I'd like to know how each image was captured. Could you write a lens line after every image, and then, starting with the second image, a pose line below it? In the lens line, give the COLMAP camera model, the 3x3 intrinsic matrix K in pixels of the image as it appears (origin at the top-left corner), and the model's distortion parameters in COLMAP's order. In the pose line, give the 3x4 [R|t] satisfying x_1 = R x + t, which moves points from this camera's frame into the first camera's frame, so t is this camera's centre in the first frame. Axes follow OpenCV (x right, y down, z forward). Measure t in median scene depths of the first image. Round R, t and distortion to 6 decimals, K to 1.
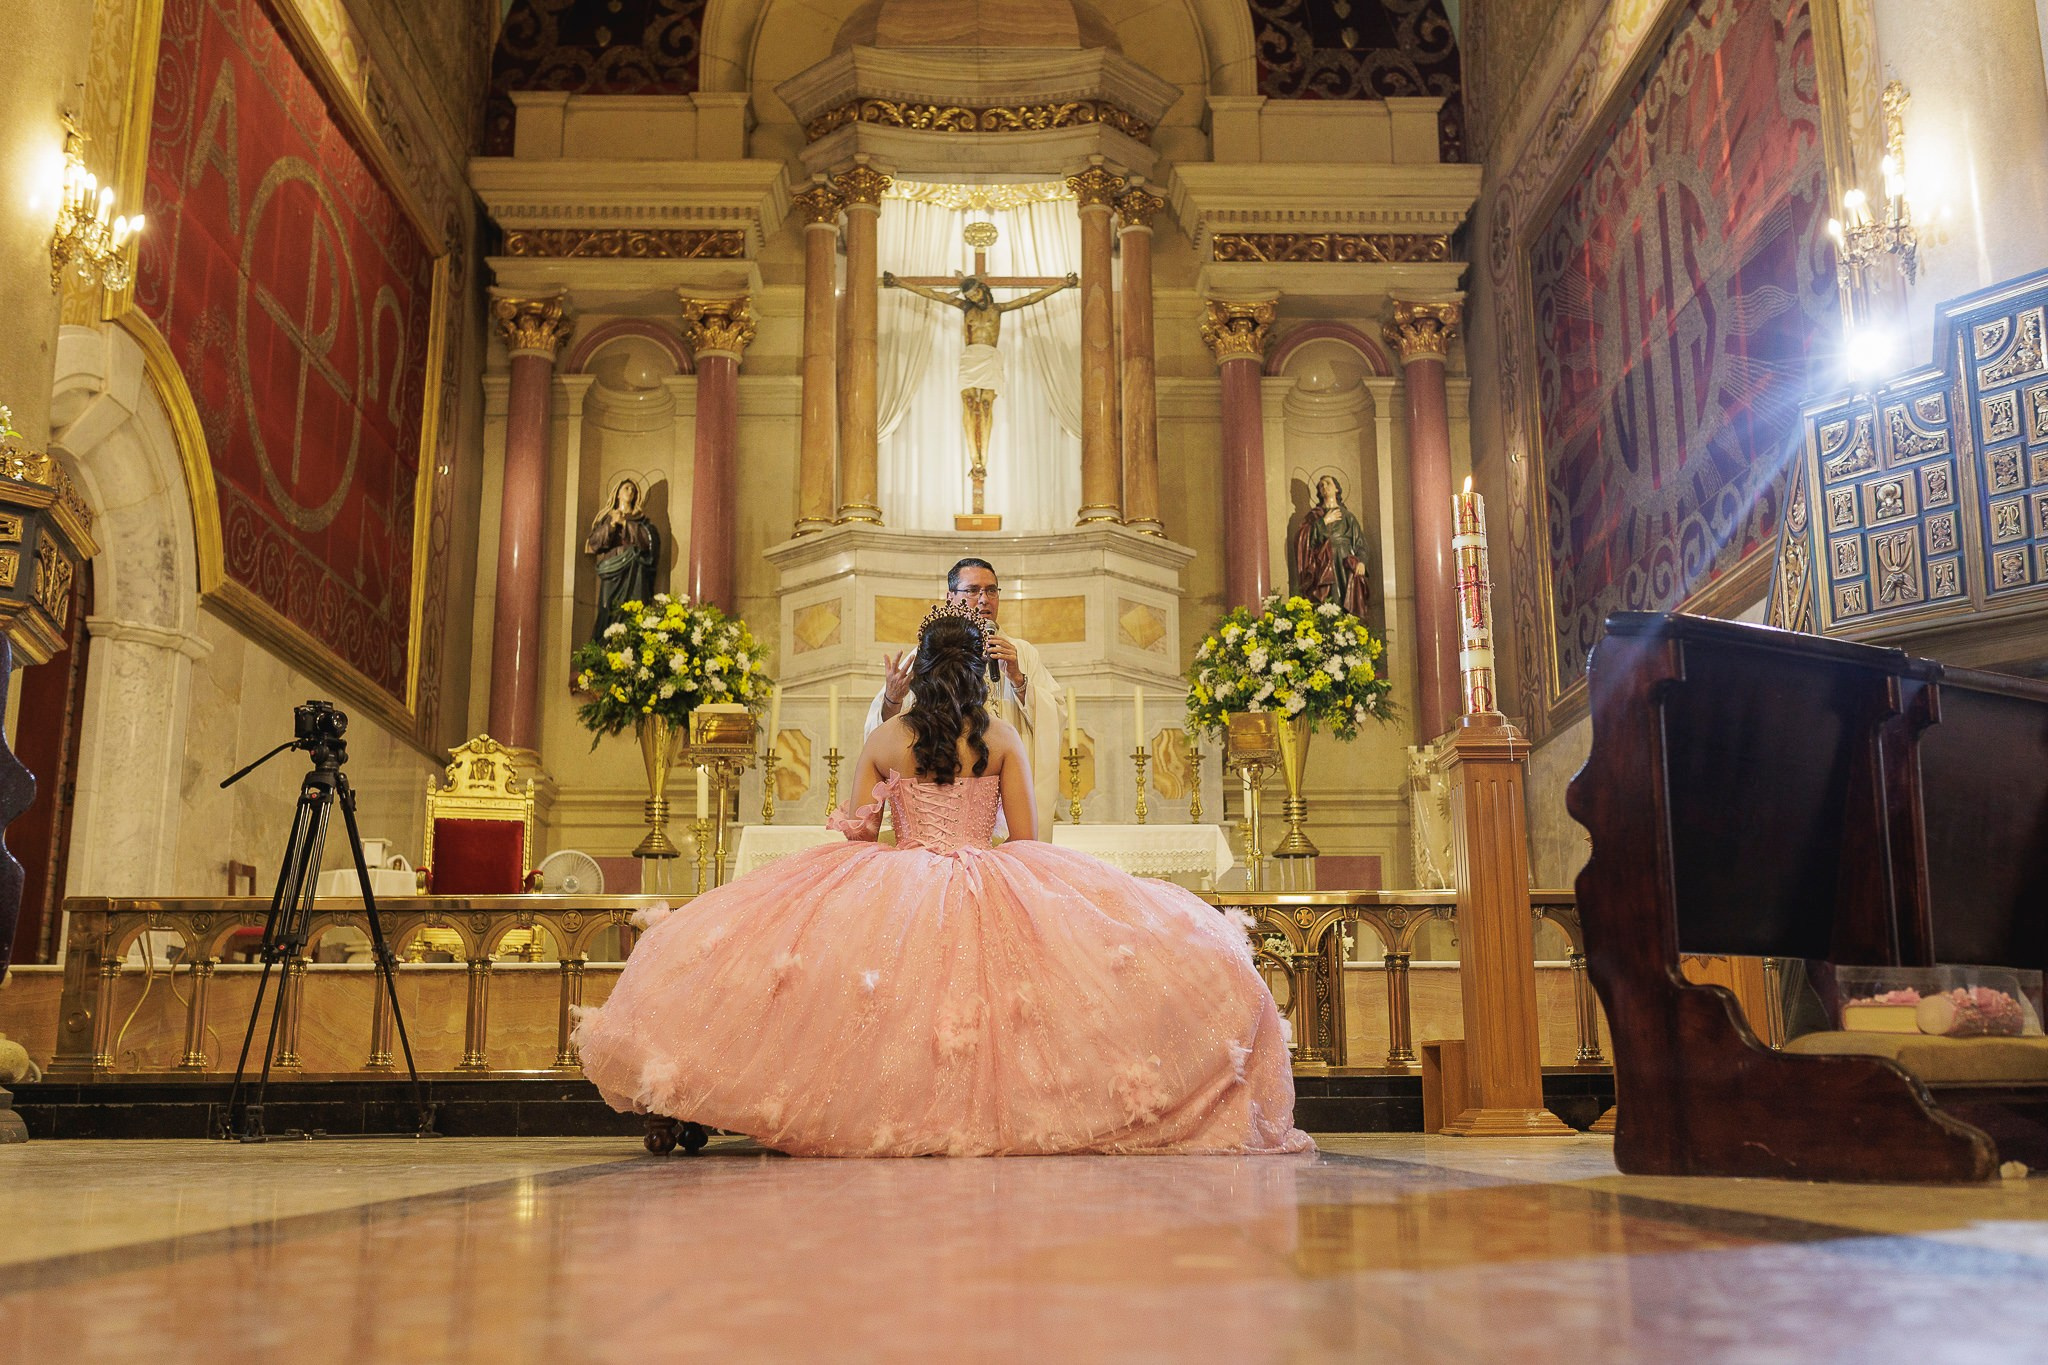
lens RADIAL K [[1982.3, 0, 1028.5], [0, 1982.3, 682.2], [0, 0, 1]] dist [-0.007567, 0.000000]
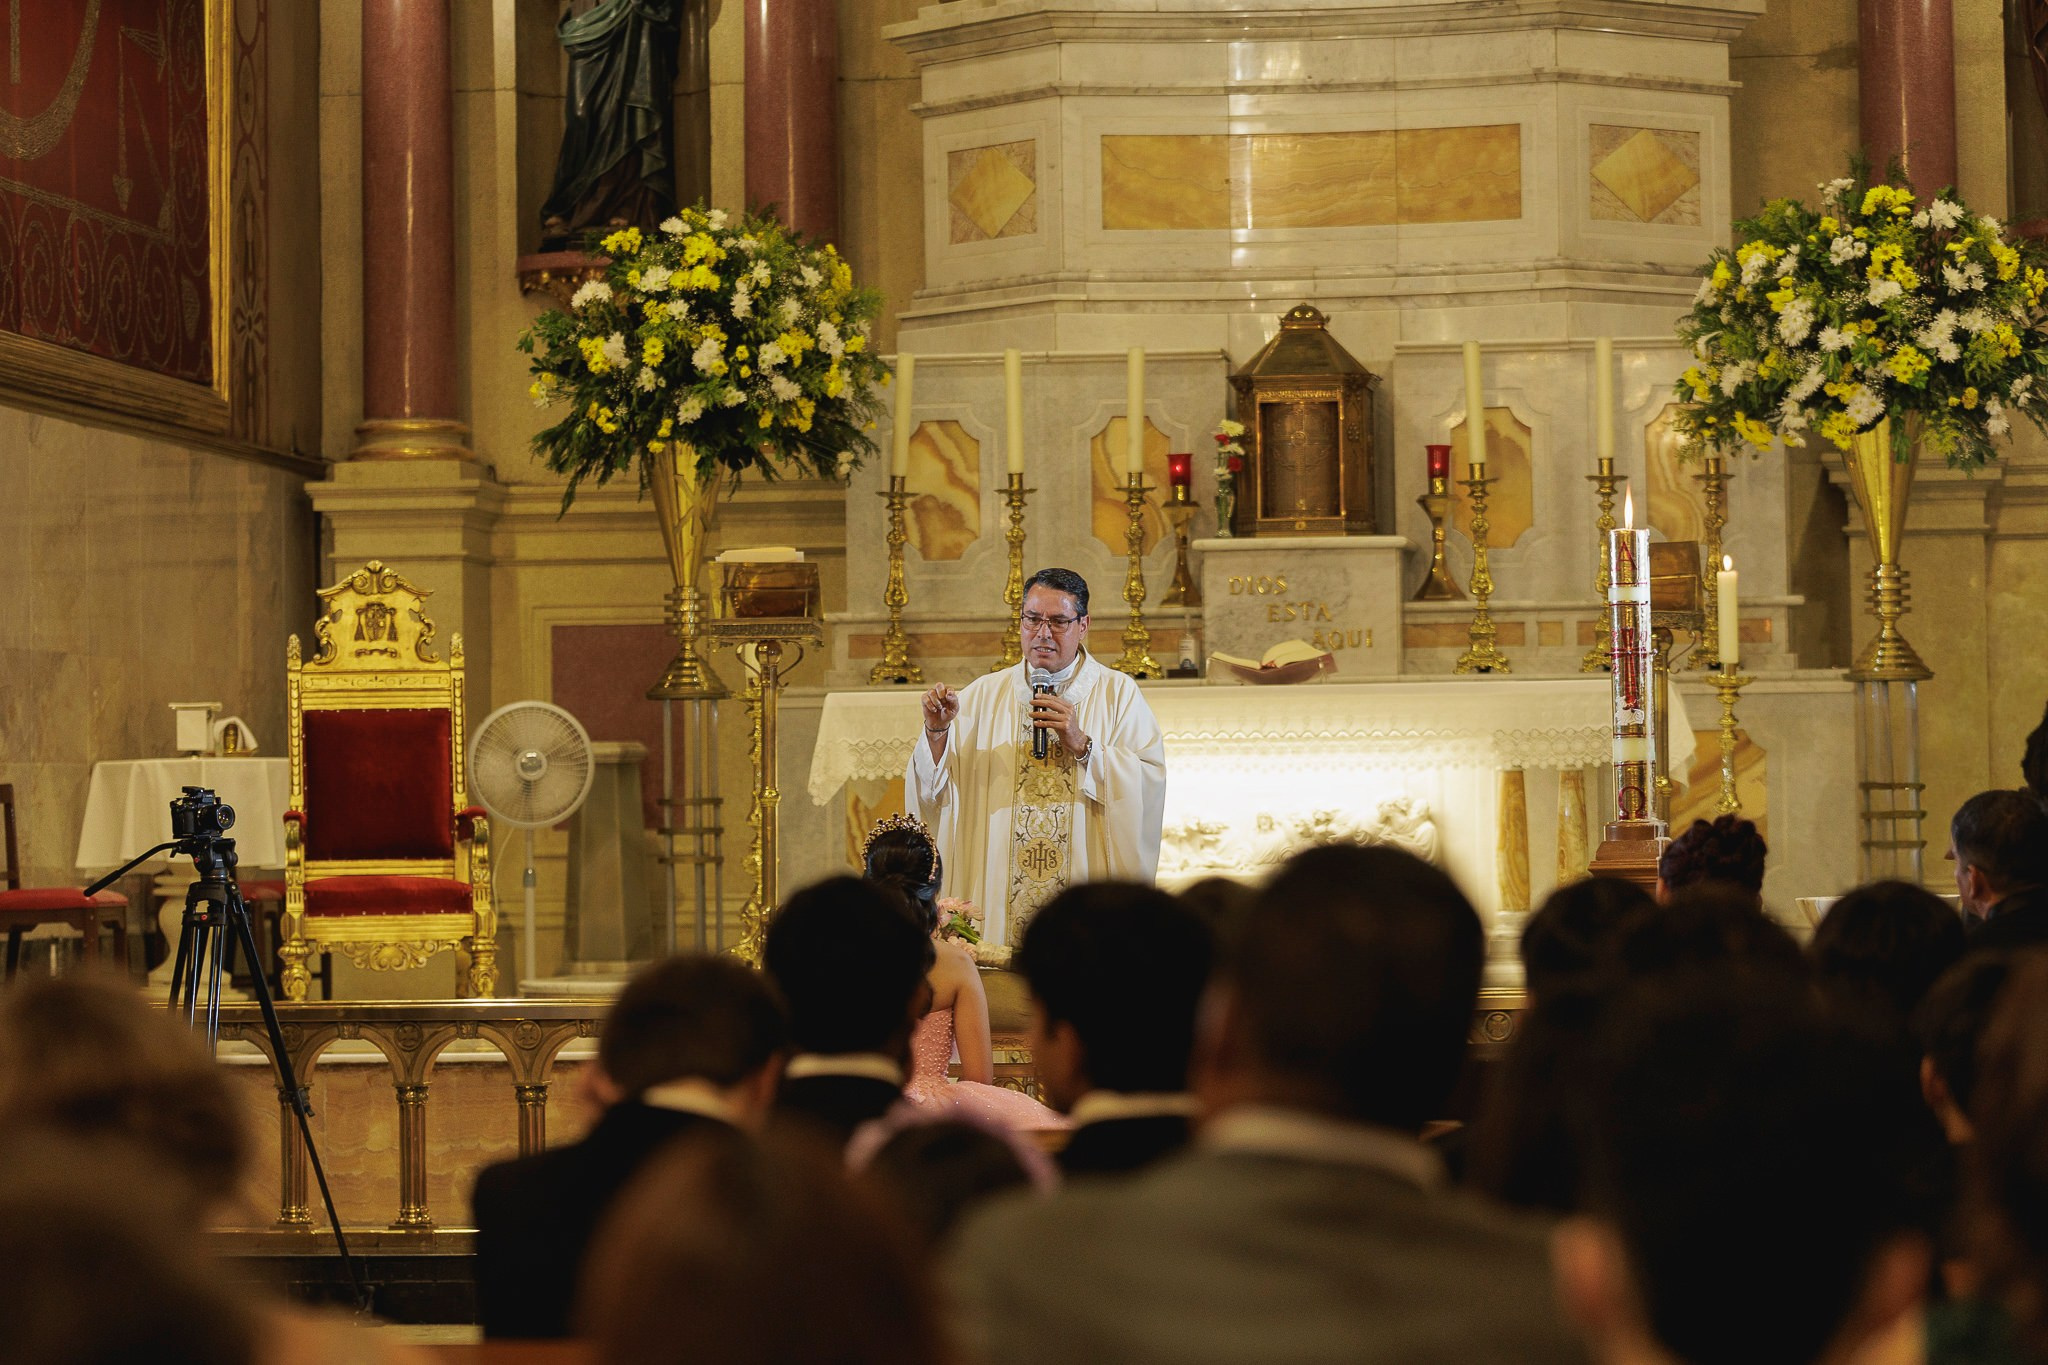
lens RADIAL K [[6534.9, 0, 1023.7], [0, 6534.9, 683.3], [0, 0, 1]] dist [-0.116956, 0.000000]
pose [[0.987272, -0.011389, -0.158631, 0.186262], [0.041408, 0.981439, 0.187251, -0.247985], [0.153554, -0.191436, 0.969419, -0.717236]]
